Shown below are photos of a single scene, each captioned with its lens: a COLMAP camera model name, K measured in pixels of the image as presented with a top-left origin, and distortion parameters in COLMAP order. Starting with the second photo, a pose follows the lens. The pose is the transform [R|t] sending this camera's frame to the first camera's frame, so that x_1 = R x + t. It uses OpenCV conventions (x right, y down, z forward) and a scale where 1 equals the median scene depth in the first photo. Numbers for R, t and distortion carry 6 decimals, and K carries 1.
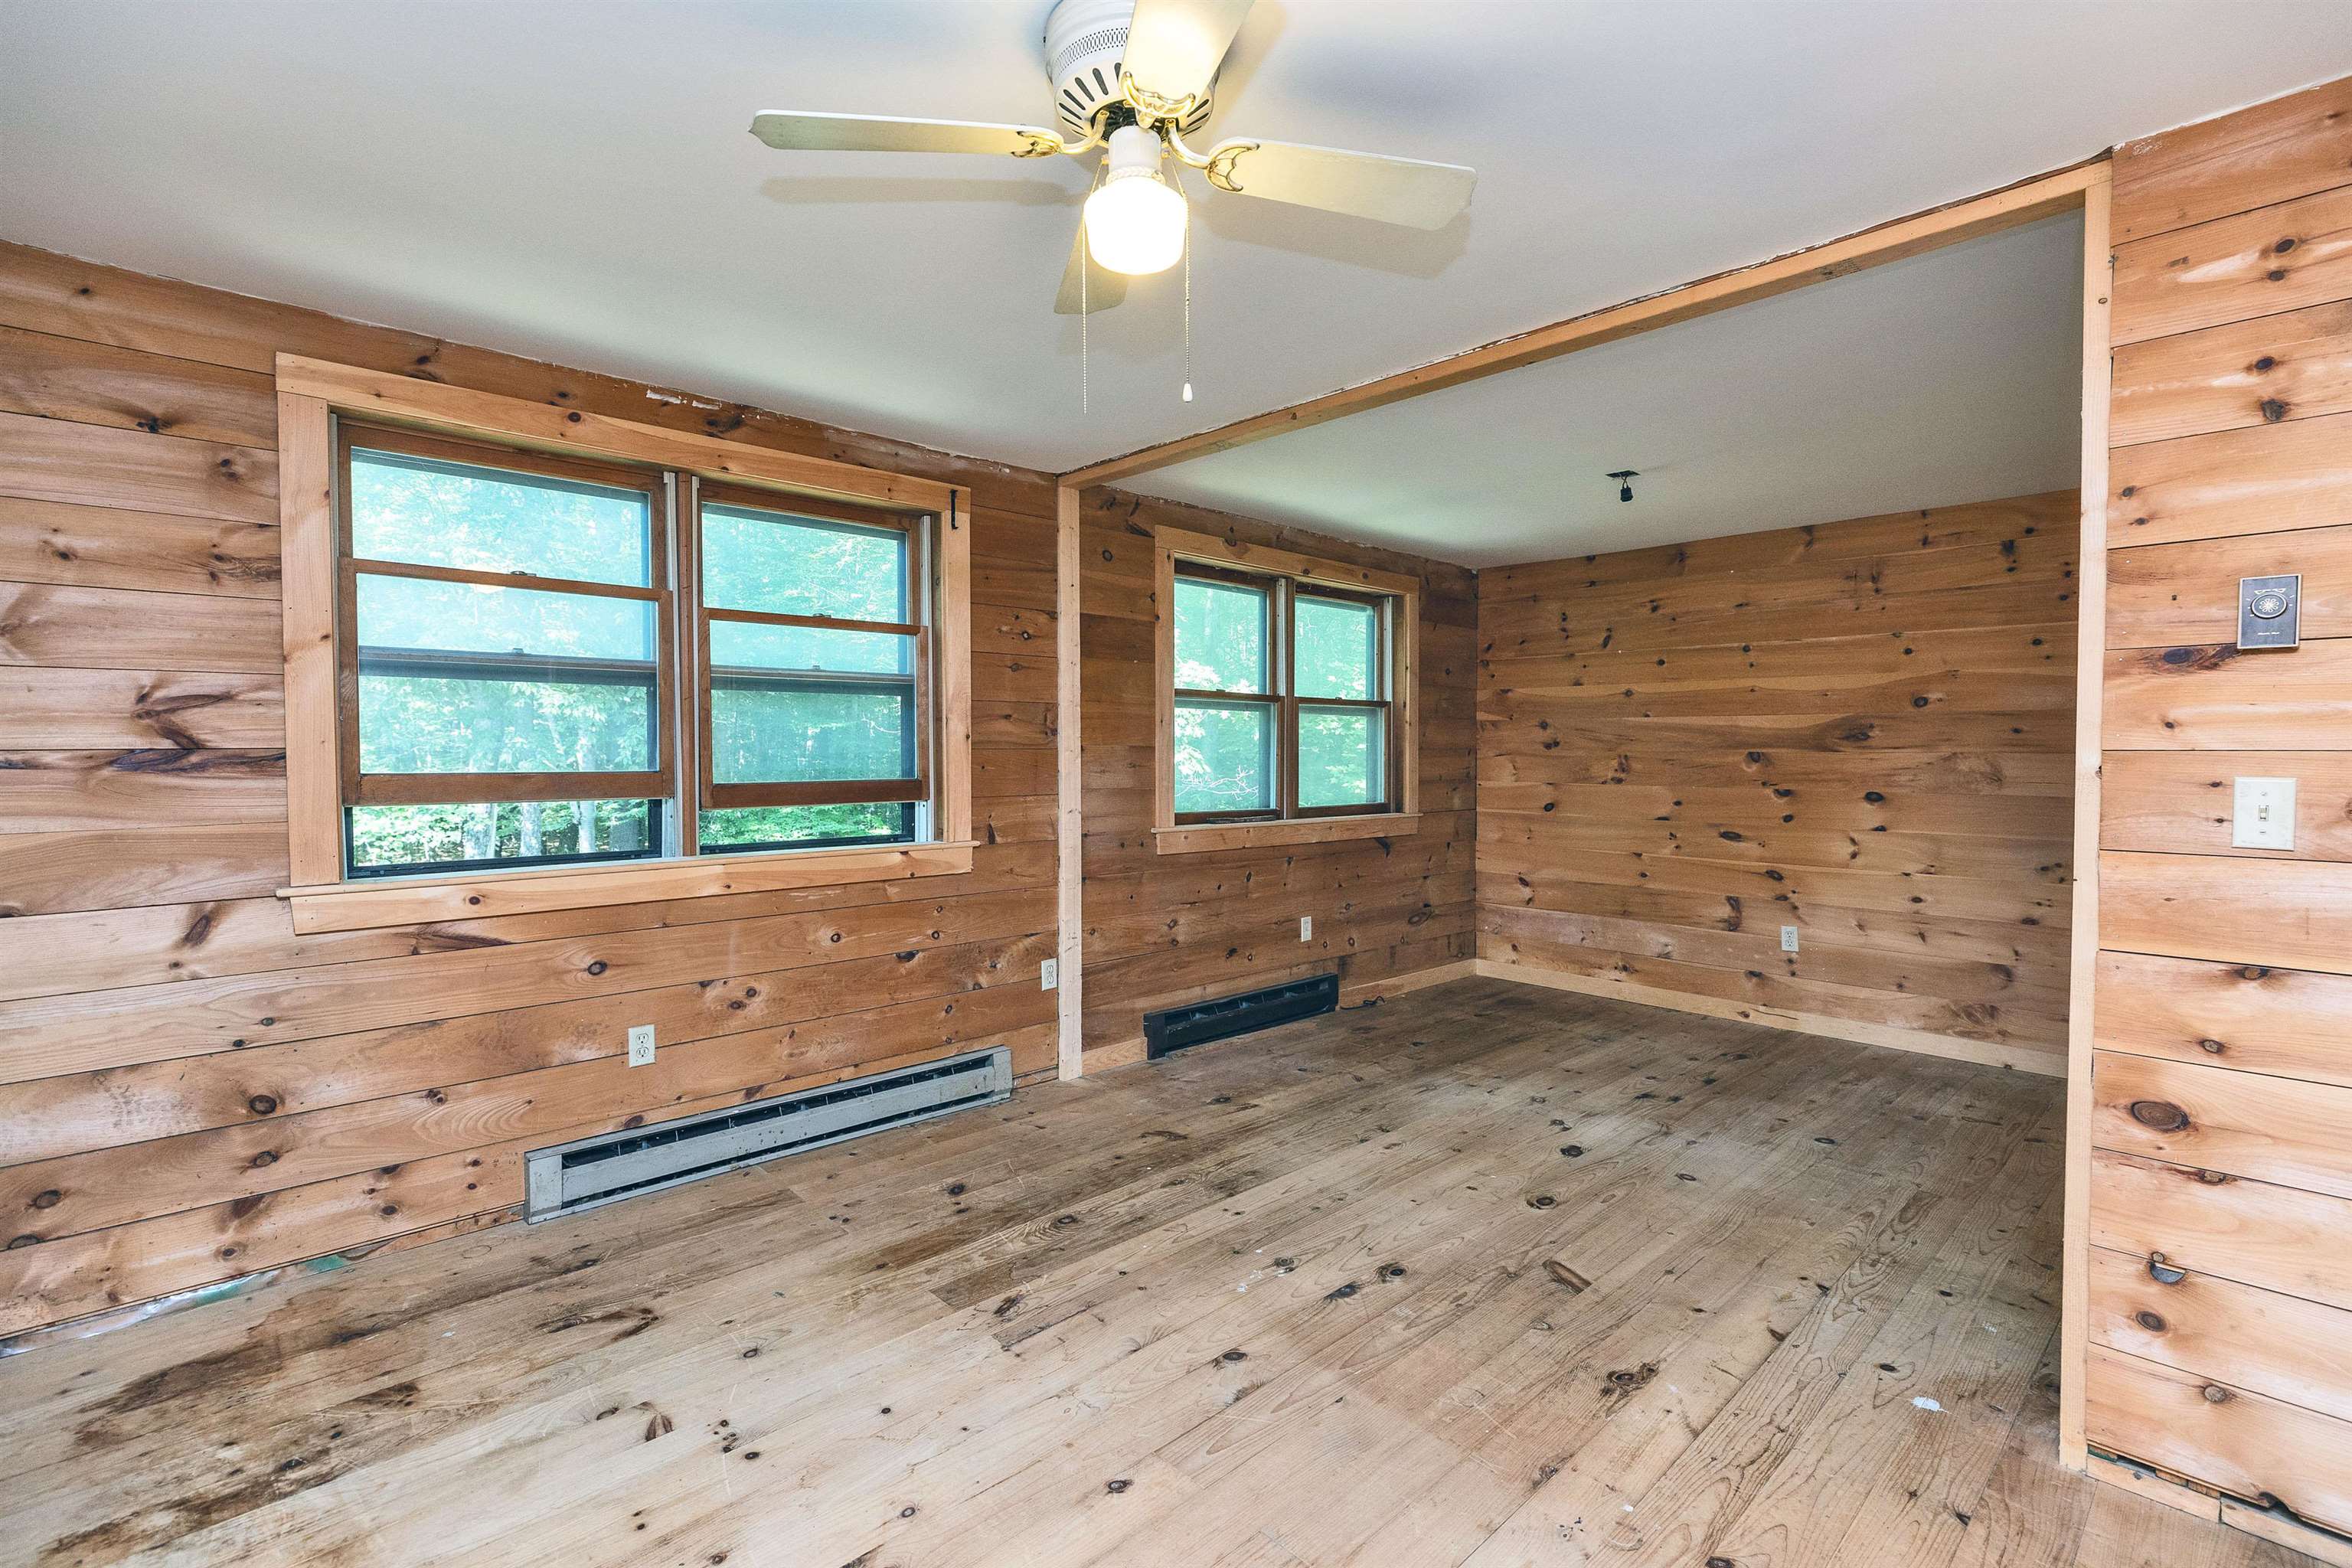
lens RADIAL K [[1057.0, 0, 1163.3], [0, 1057.0, 778.6], [0, 0, 1]] dist [0.001081, -0.000248]
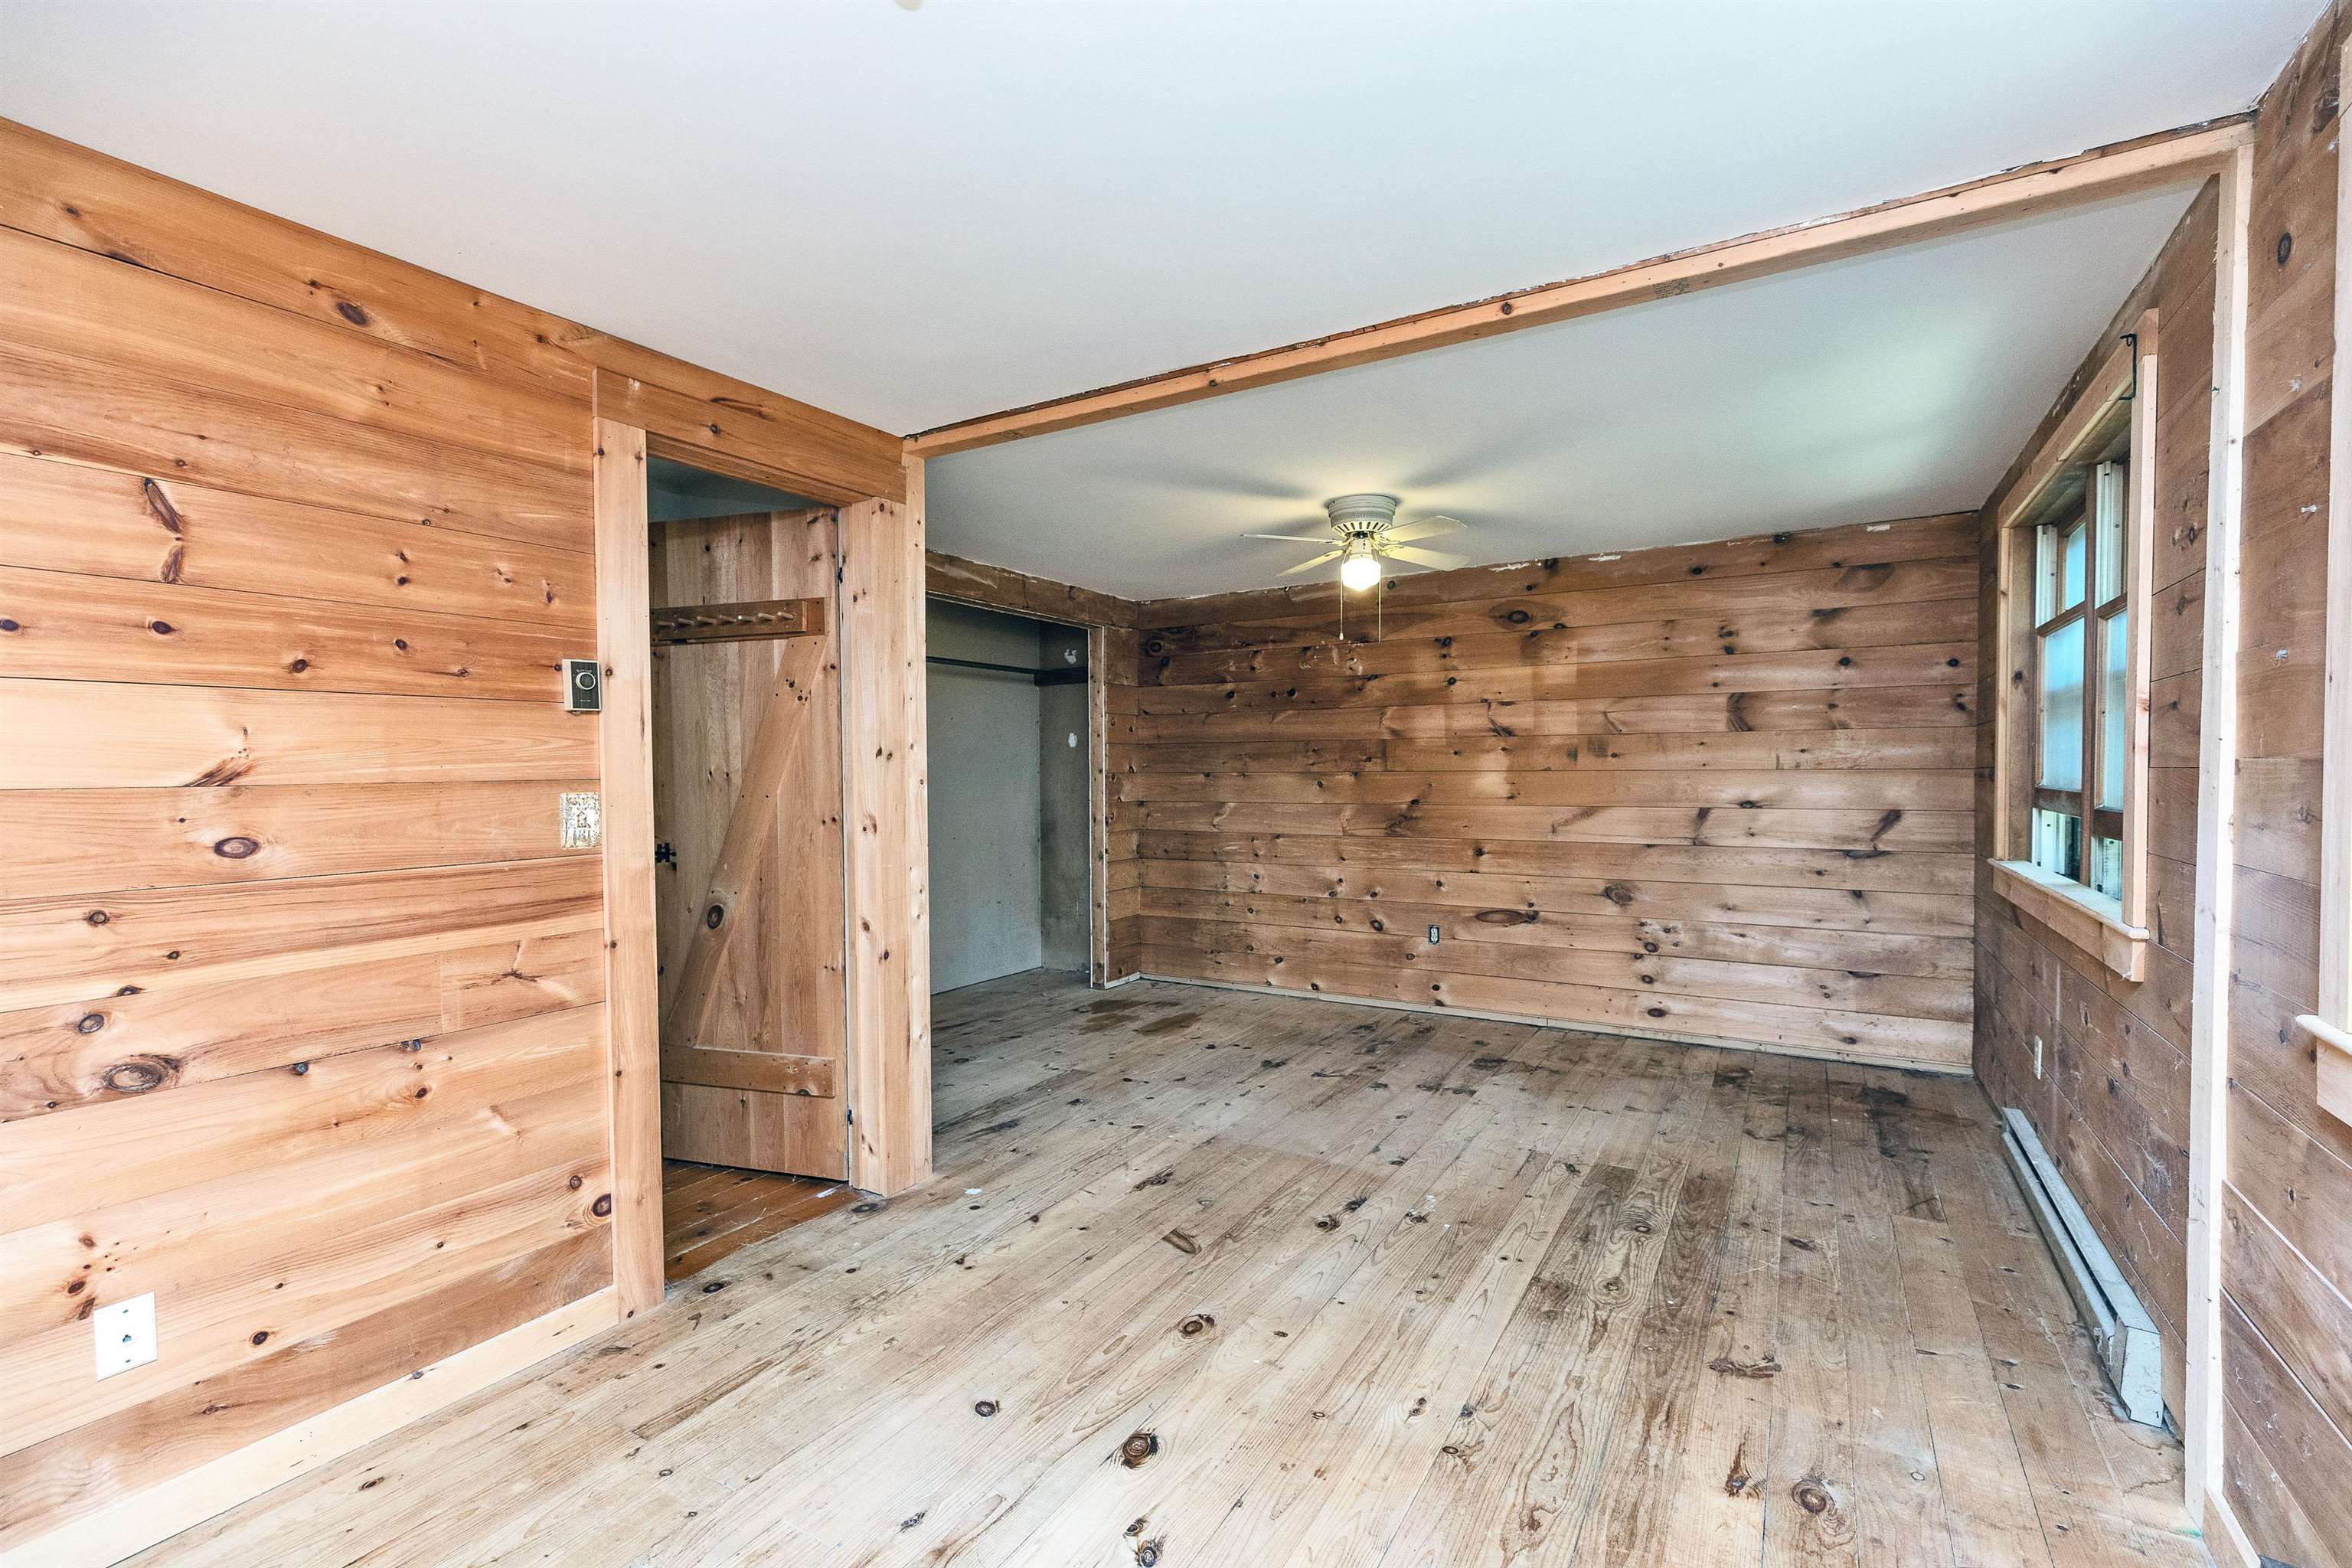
lens RADIAL K [[1067.2, 0, 1171.4], [0, 1067.2, 789.3], [0, 0, 1]] dist [0.002913, -0.000462]
pose [[-0.960786, 0.009353, -0.277133, 0.556912], [-0.003885, 0.998879, 0.047180, -0.047672], [0.277264, 0.046407, -0.959672, 1.635374]]
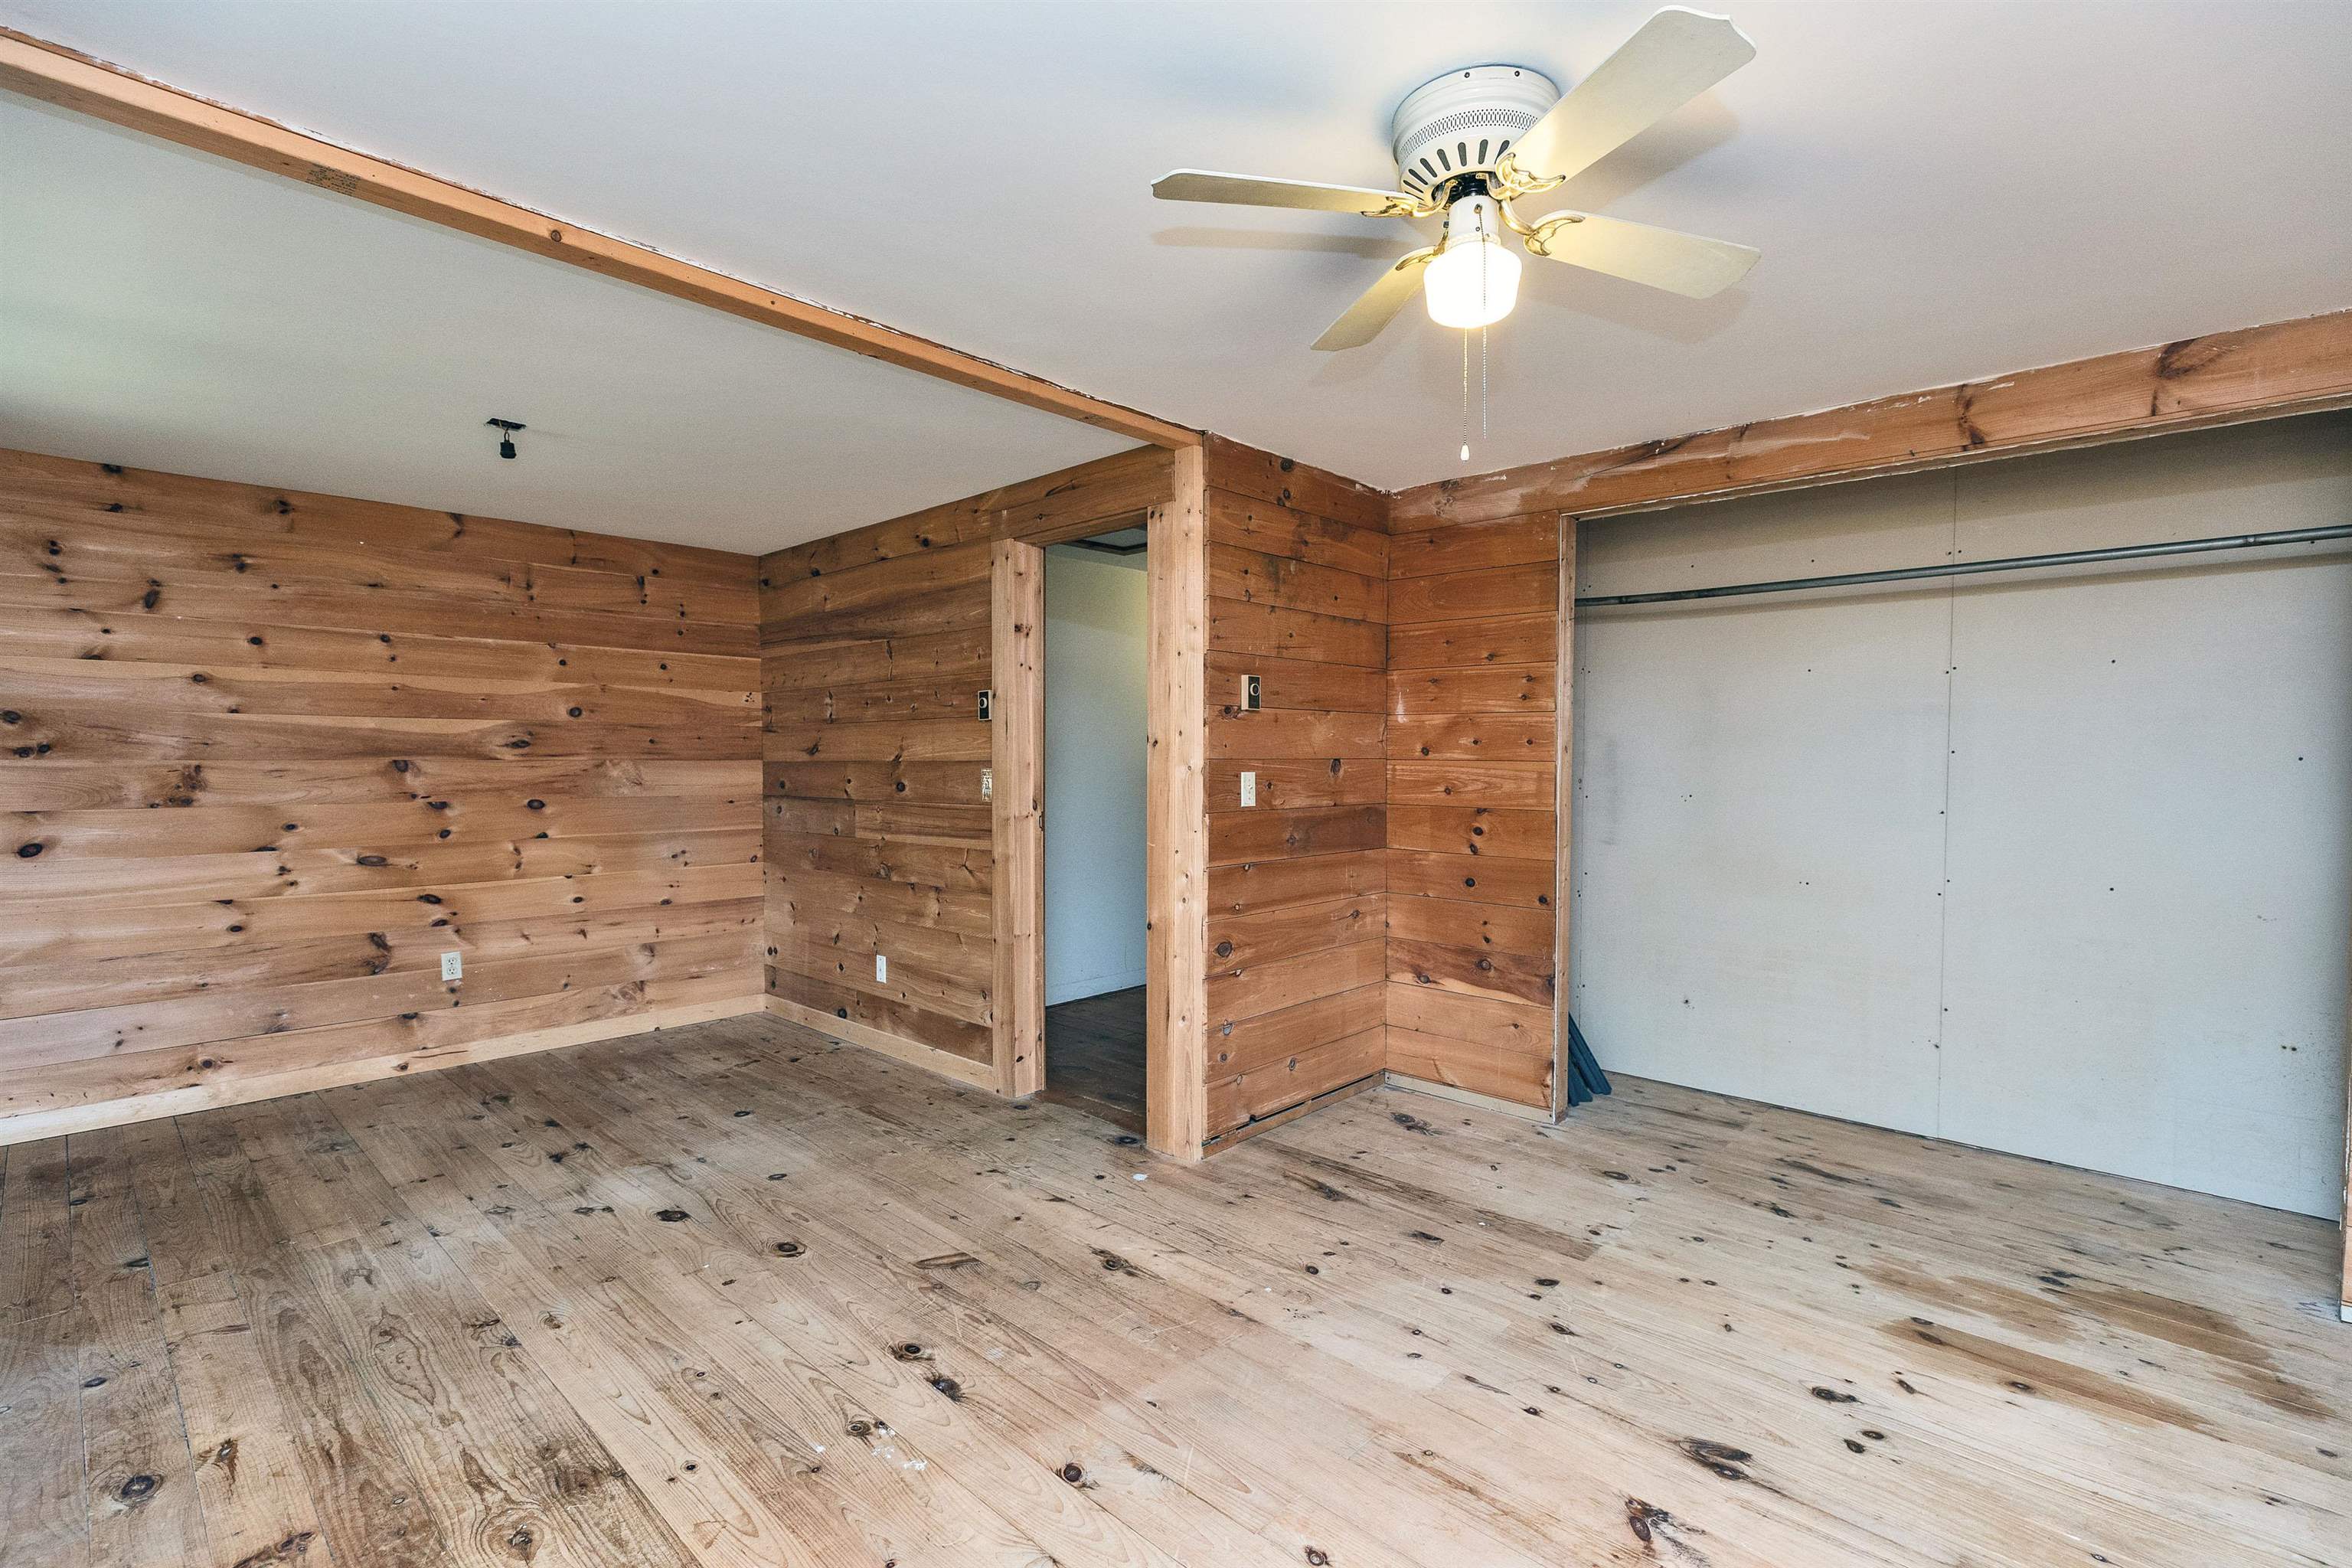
lens RADIAL K [[1067.2, 0, 1171.4], [0, 1067.2, 789.3], [0, 0, 1]] dist [0.002913, -0.000462]
pose [[-0.058265, -0.030278, 0.997842, -0.535068], [0.026467, 0.999142, 0.031863, -0.019405], [-0.997950, 0.028267, -0.057414, 0.656552]]
